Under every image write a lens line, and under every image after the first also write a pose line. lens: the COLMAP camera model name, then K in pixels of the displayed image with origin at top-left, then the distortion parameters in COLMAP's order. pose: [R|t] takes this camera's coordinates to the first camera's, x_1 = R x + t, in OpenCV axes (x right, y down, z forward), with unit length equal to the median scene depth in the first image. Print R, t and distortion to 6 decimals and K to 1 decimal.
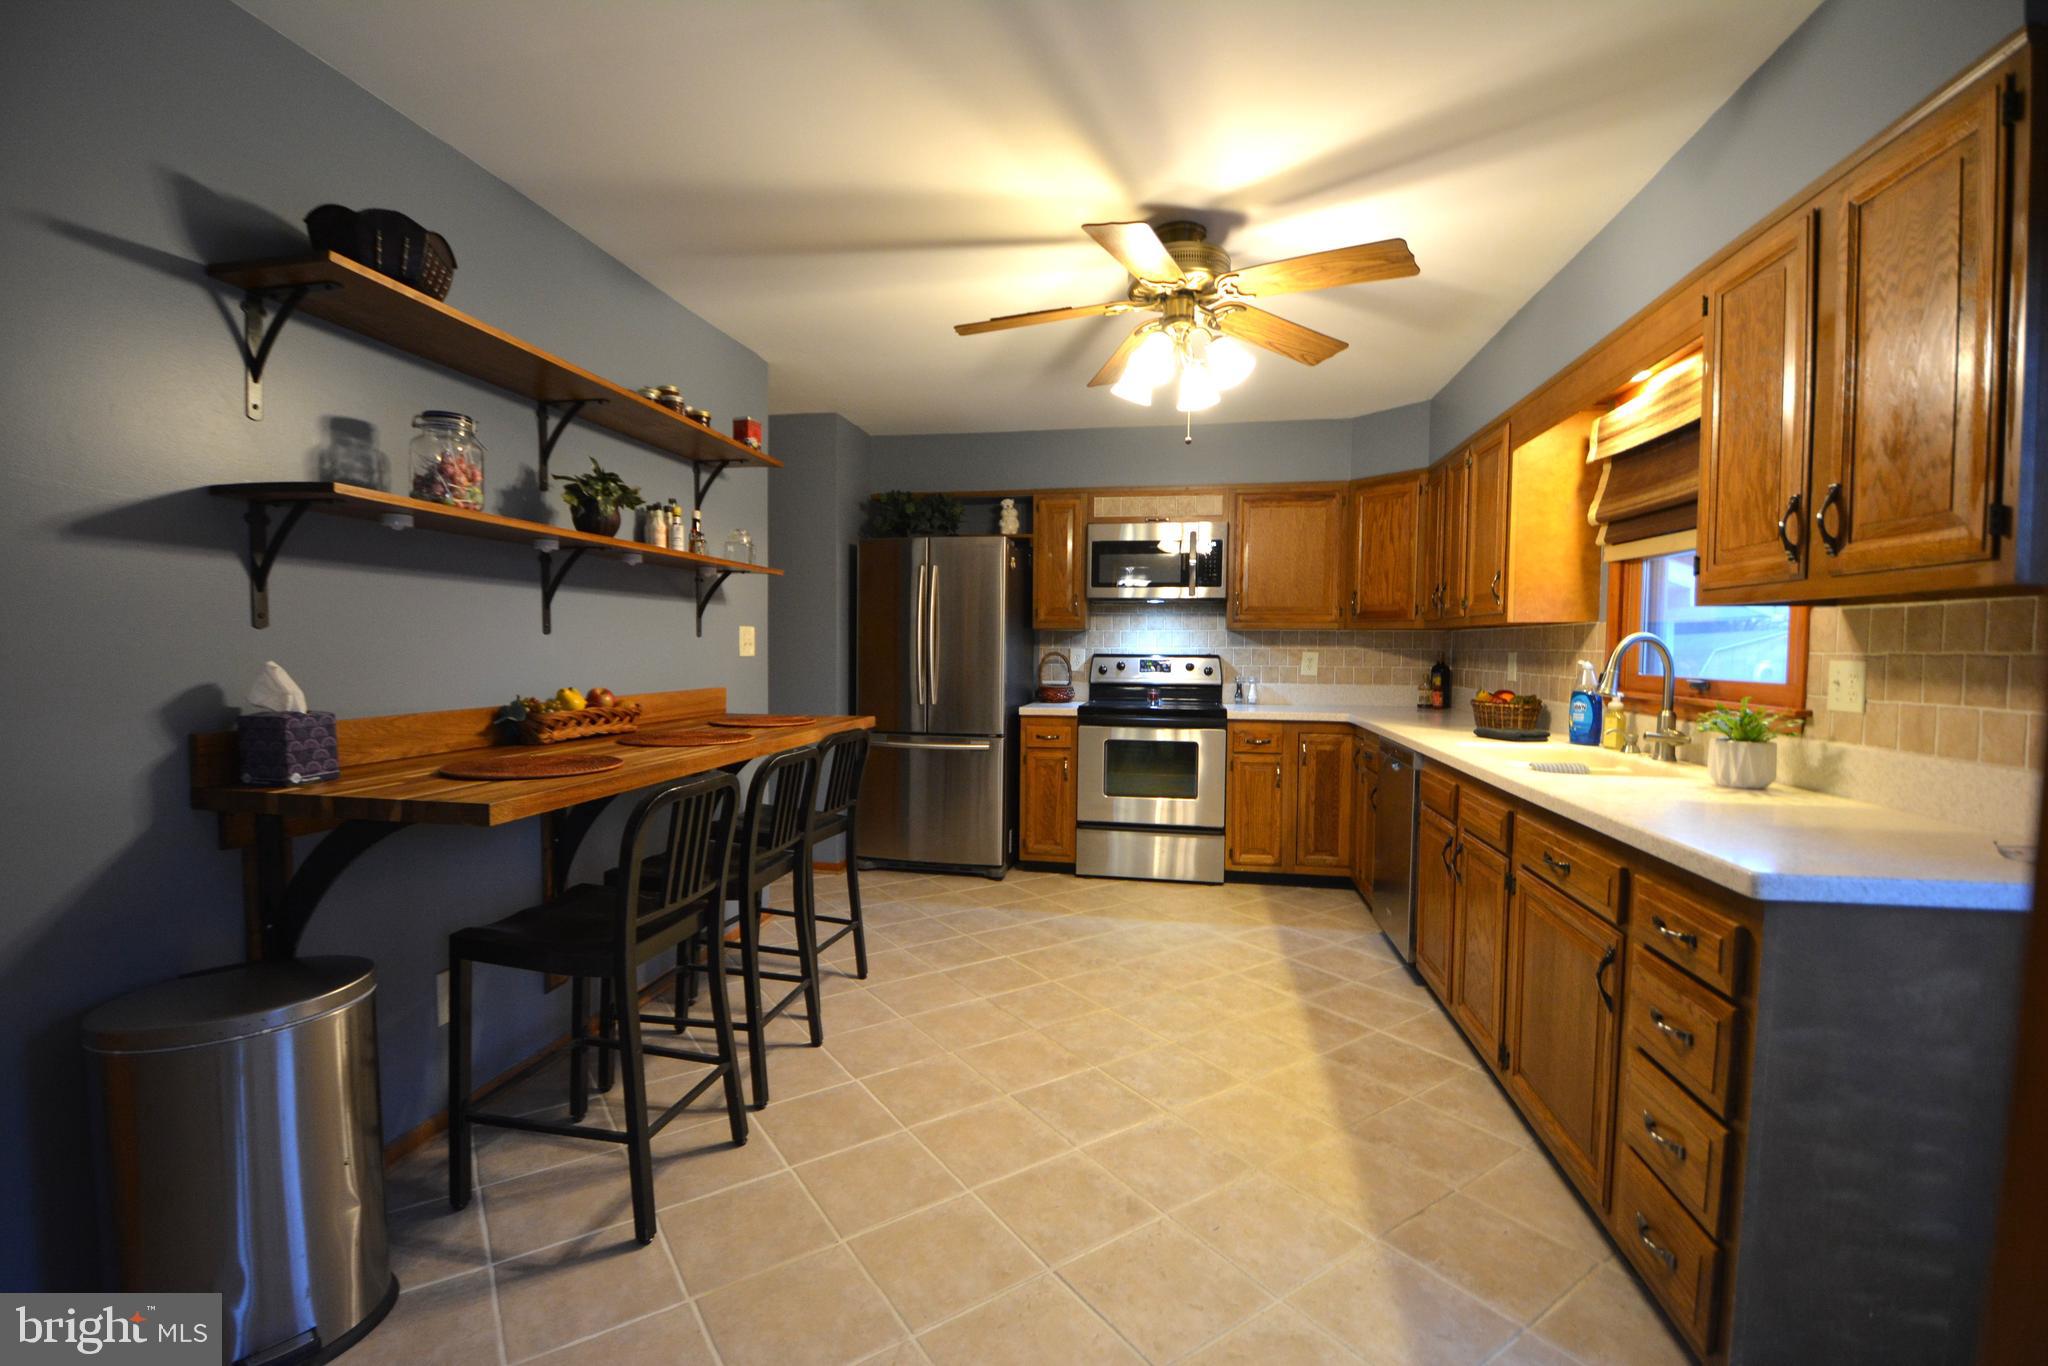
lens RADIAL K [[903.6, 0, 1017.2], [0, 903.6, 689.0], [0, 0, 1]] dist [0.009866, -0.022177]
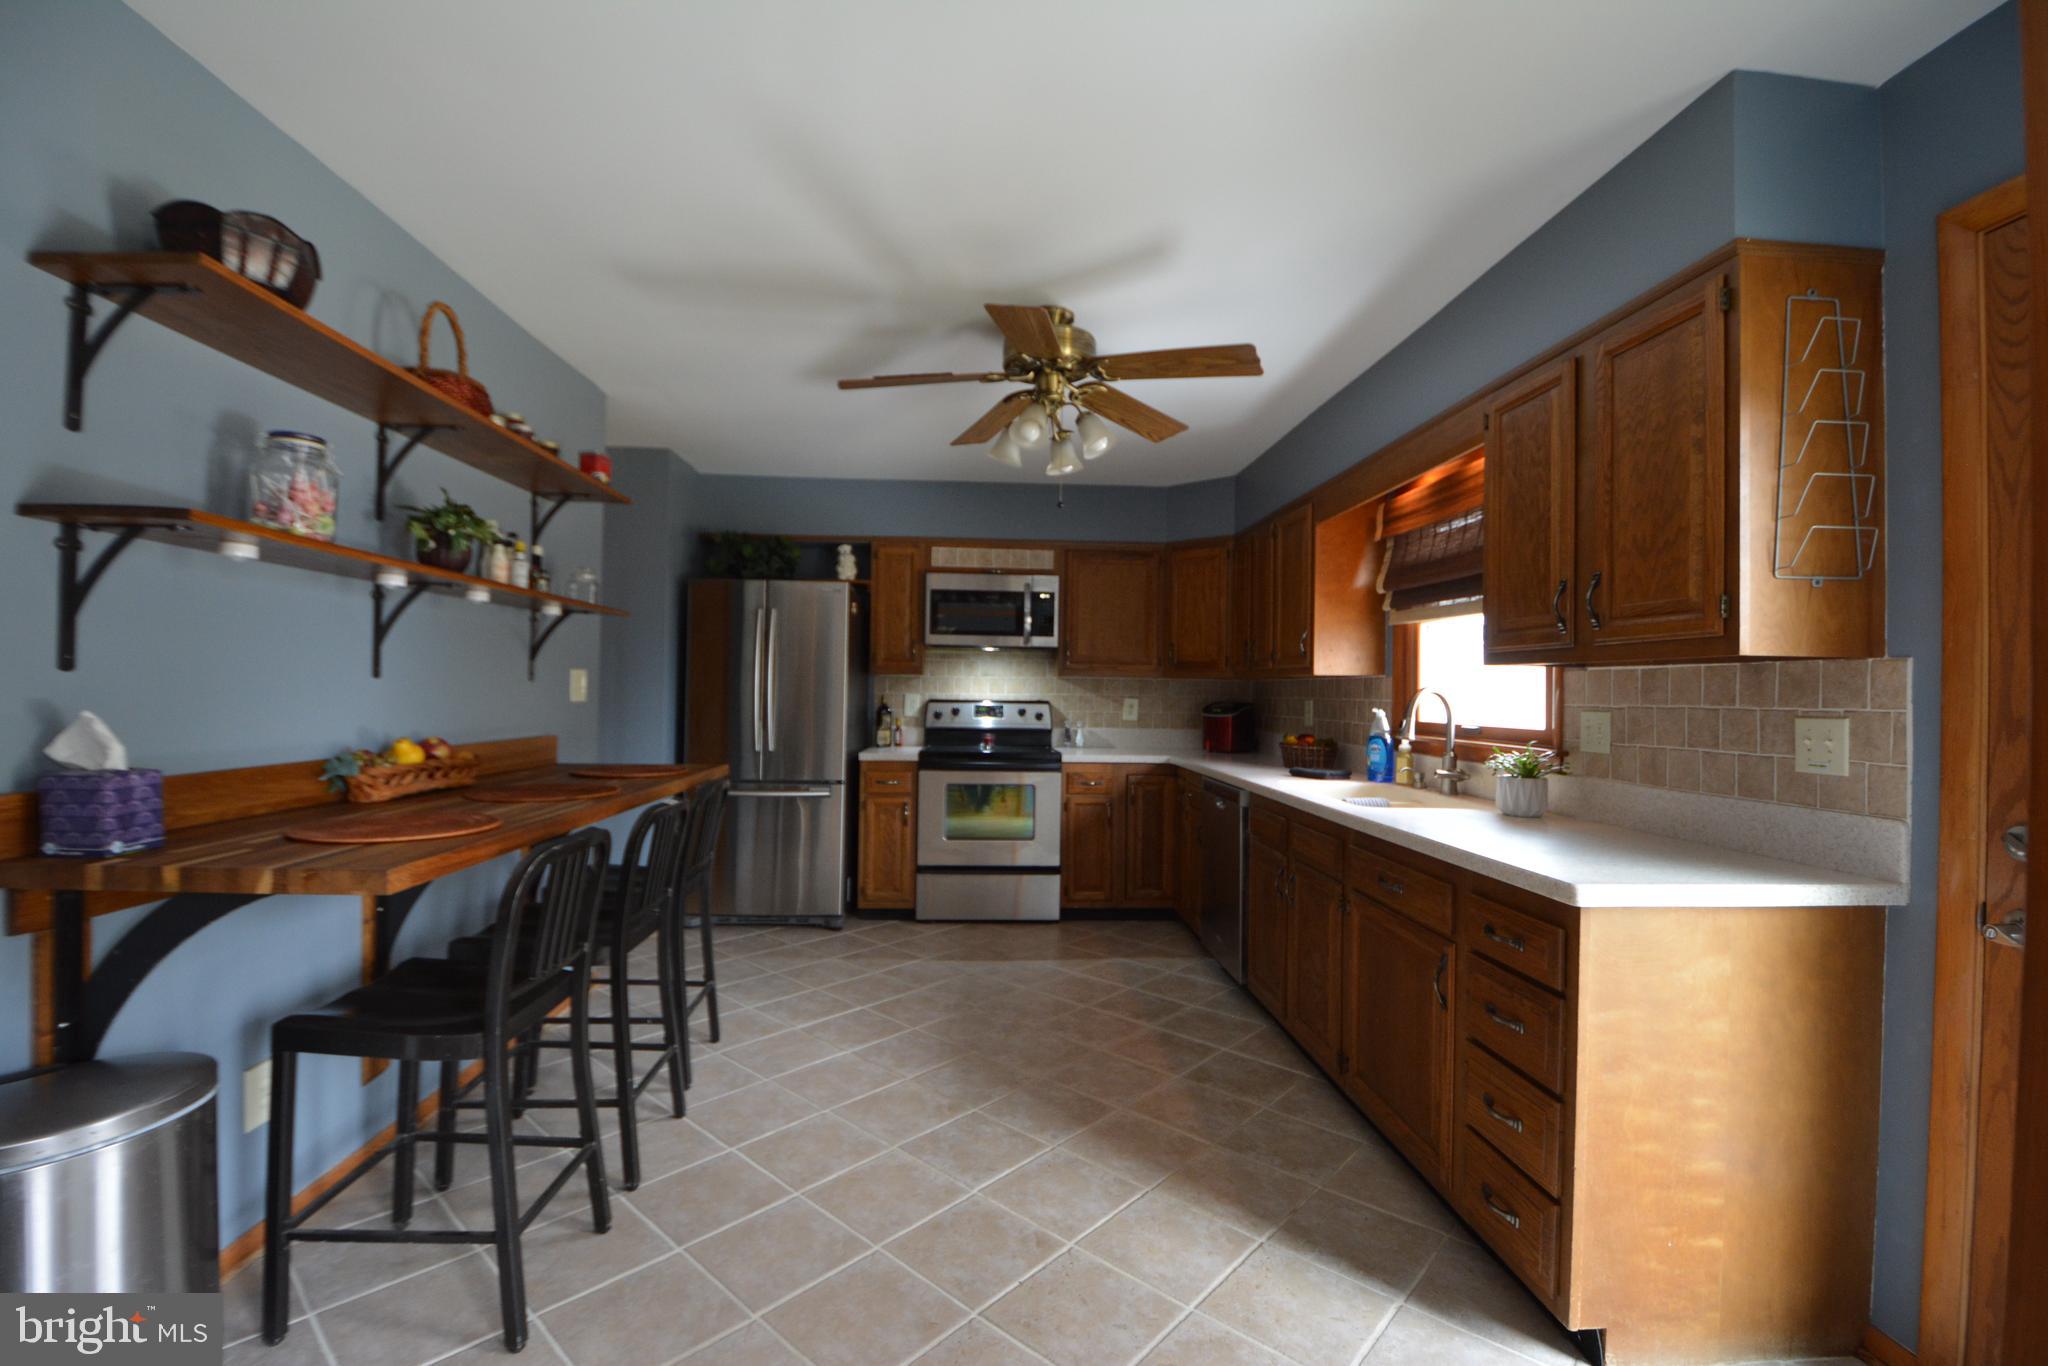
lens RADIAL K [[901.4, 0, 1024.0], [0, 901.4, 683.0], [0, 0, 1]] dist [0.008099, -0.022419]
pose [[0.970839, 0.009083, 0.239561, -0.092204], [0.003751, 0.998584, -0.053064, -0.004919], [-0.239704, 0.052415, 0.969430, -0.015687]]
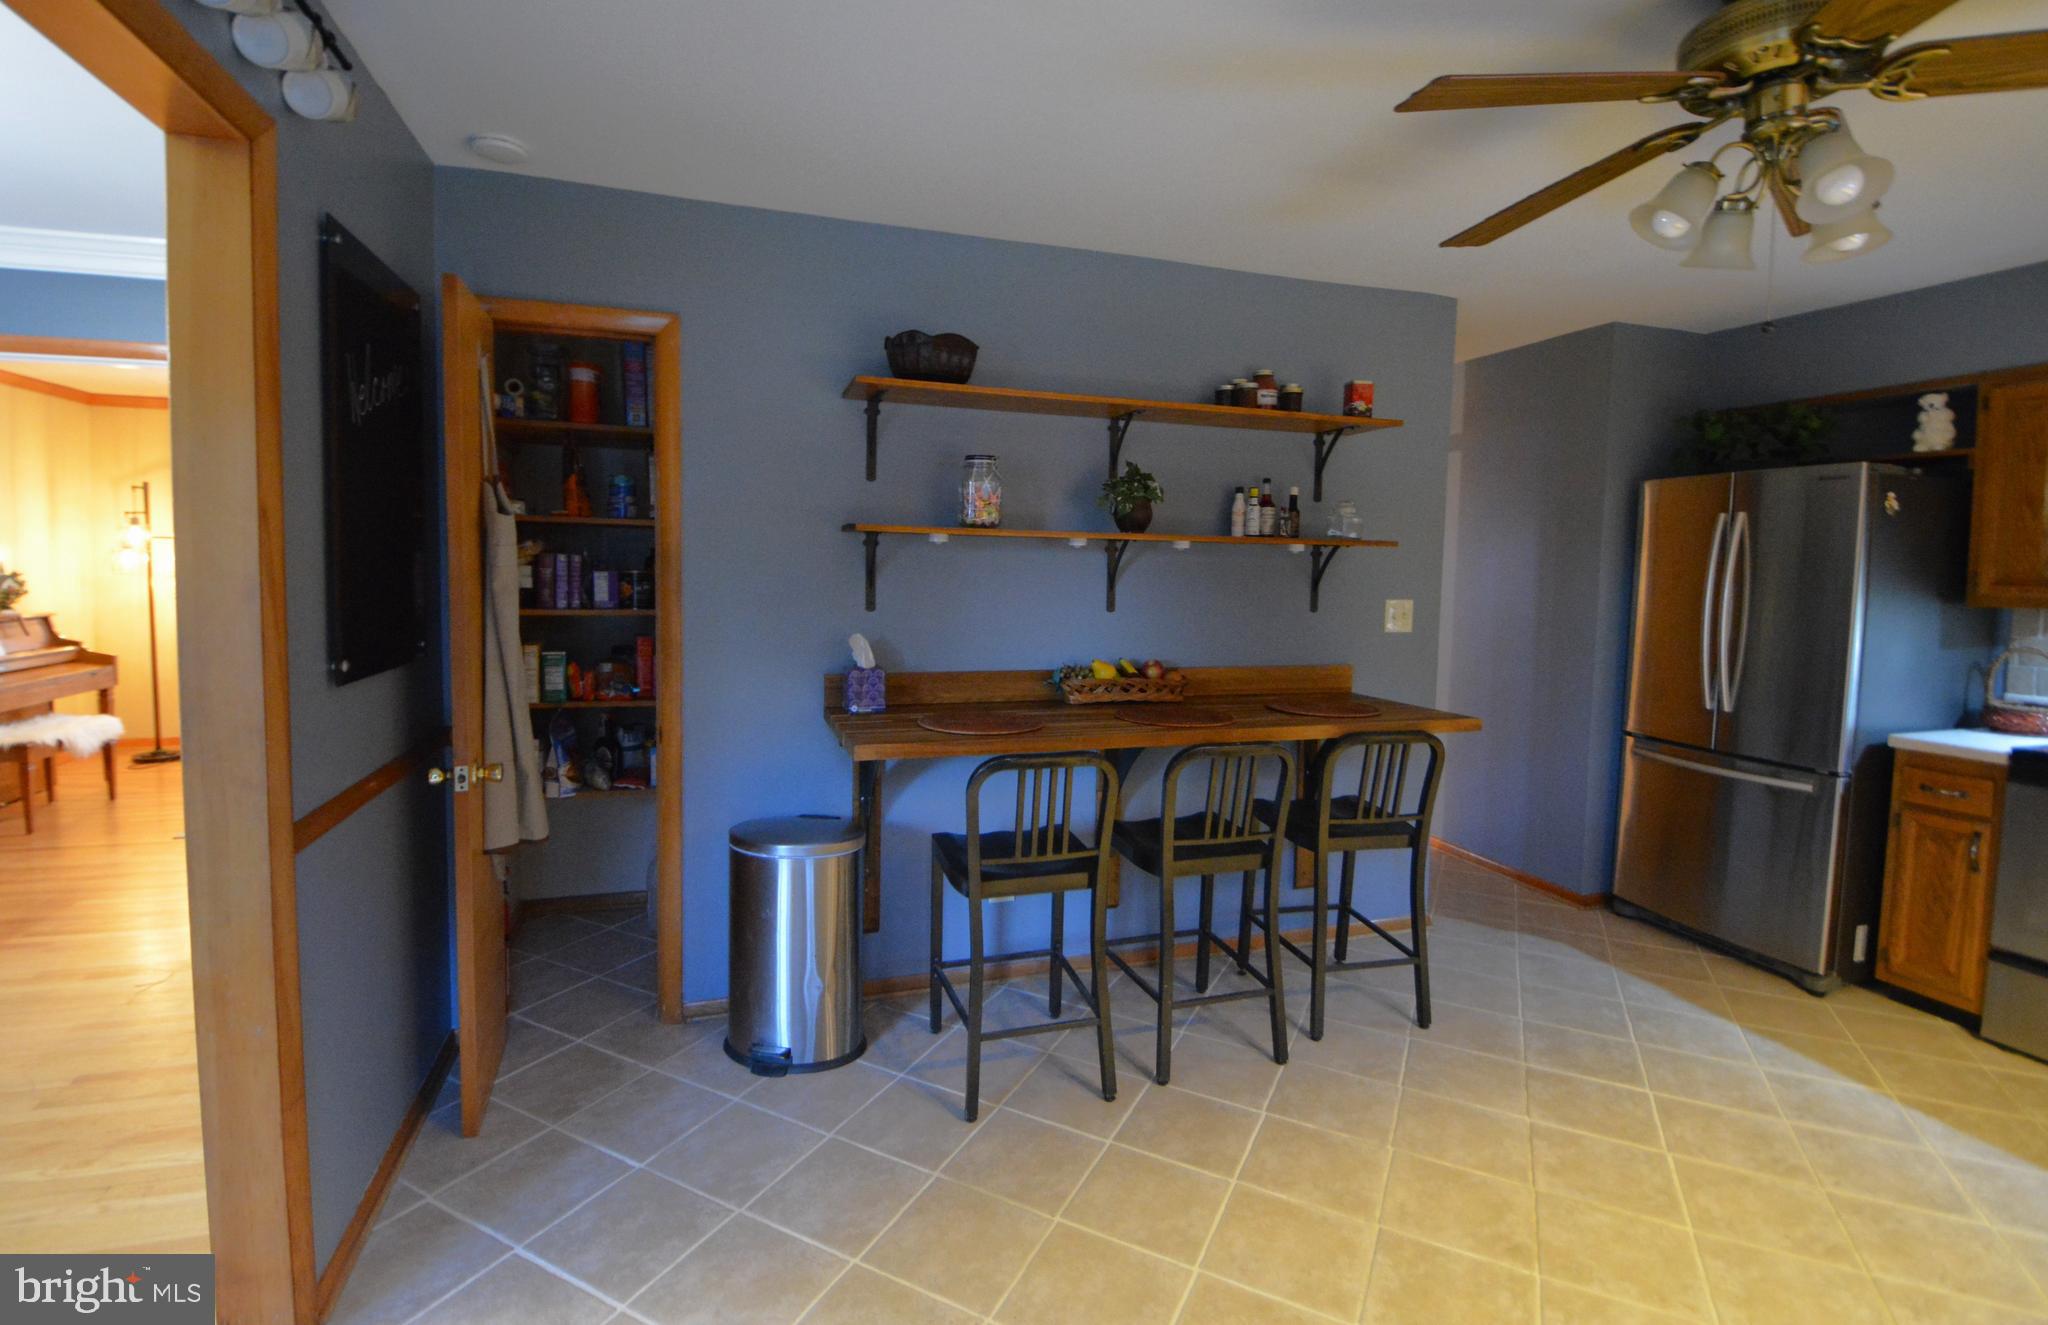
lens RADIAL K [[943.0, 0, 1019.2], [0, 943.0, 621.7], [0, 0, 1]] dist [0.032524, -0.029270]
pose [[0.477947, 0.057881, -0.876479, 0.434209], [-0.055958, 0.997806, 0.035379, -0.071717], [0.876604, 0.032136, 0.480138, 0.250326]]
